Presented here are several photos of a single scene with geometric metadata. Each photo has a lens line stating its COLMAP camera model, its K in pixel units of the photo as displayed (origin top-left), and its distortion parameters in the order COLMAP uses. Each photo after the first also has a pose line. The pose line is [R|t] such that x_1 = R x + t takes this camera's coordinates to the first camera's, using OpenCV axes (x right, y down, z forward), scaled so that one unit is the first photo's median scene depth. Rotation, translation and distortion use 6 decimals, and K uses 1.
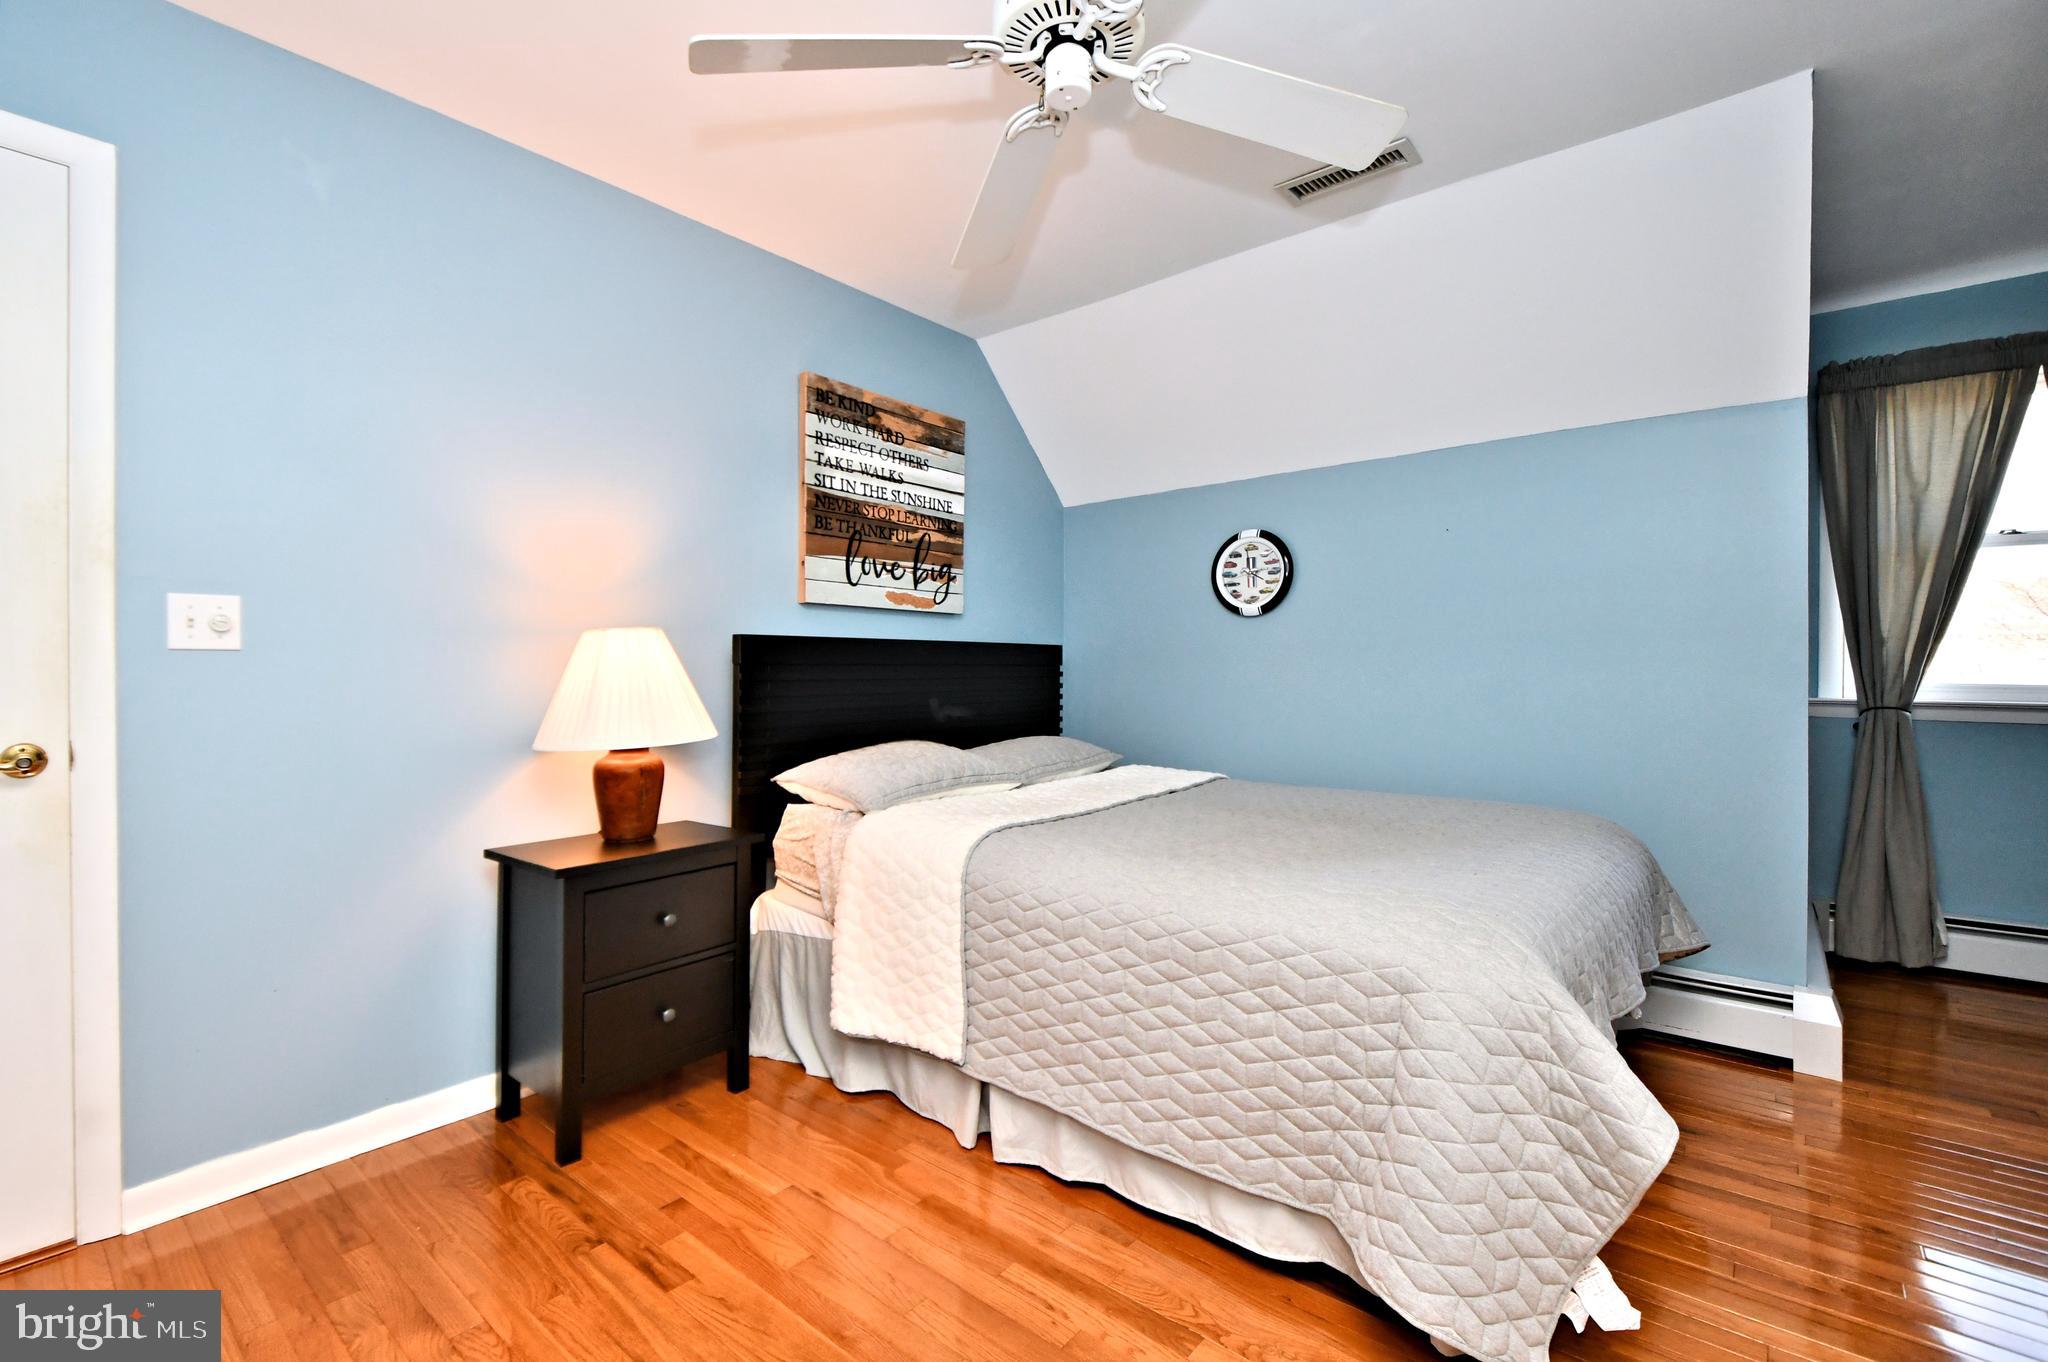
lens RADIAL K [[878.8, 0, 1024.7], [0, 878.8, 671.1], [0, 0, 1]] dist [-0.024666, -0.000863]
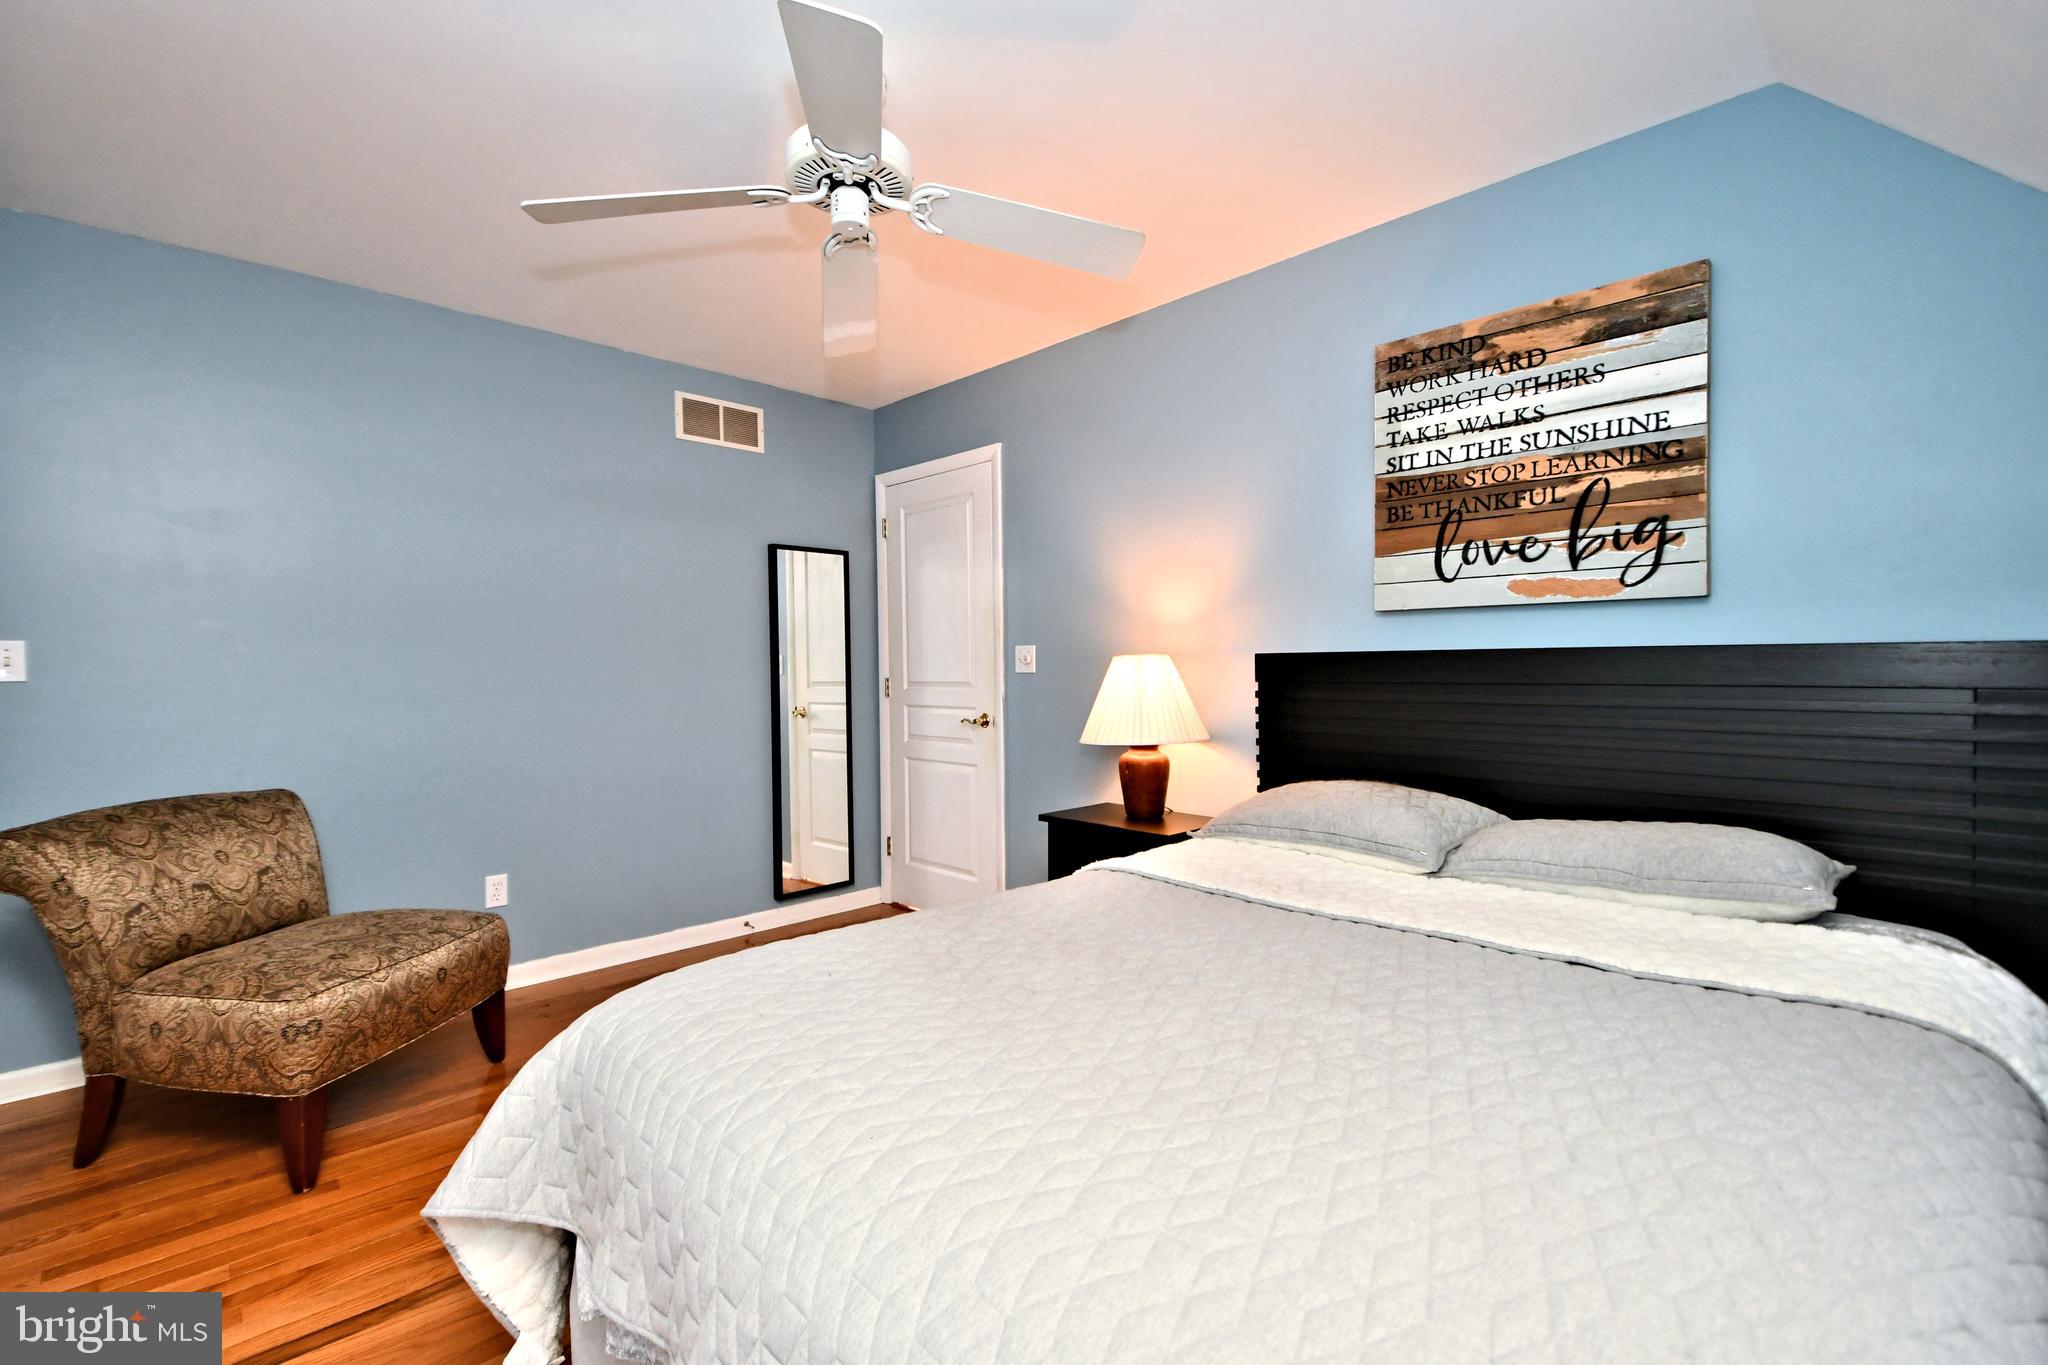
lens RADIAL K [[878.8, 0, 1026.3], [0, 878.8, 679.7], [0, 0, 1]] dist [-0.024666, -0.000863]
pose [[-0.128399, 0.011156, -0.991660, 0.603529], [-0.001123, 0.999934, 0.011395, -0.017665], [0.991722, 0.002576, -0.128378, 0.699689]]
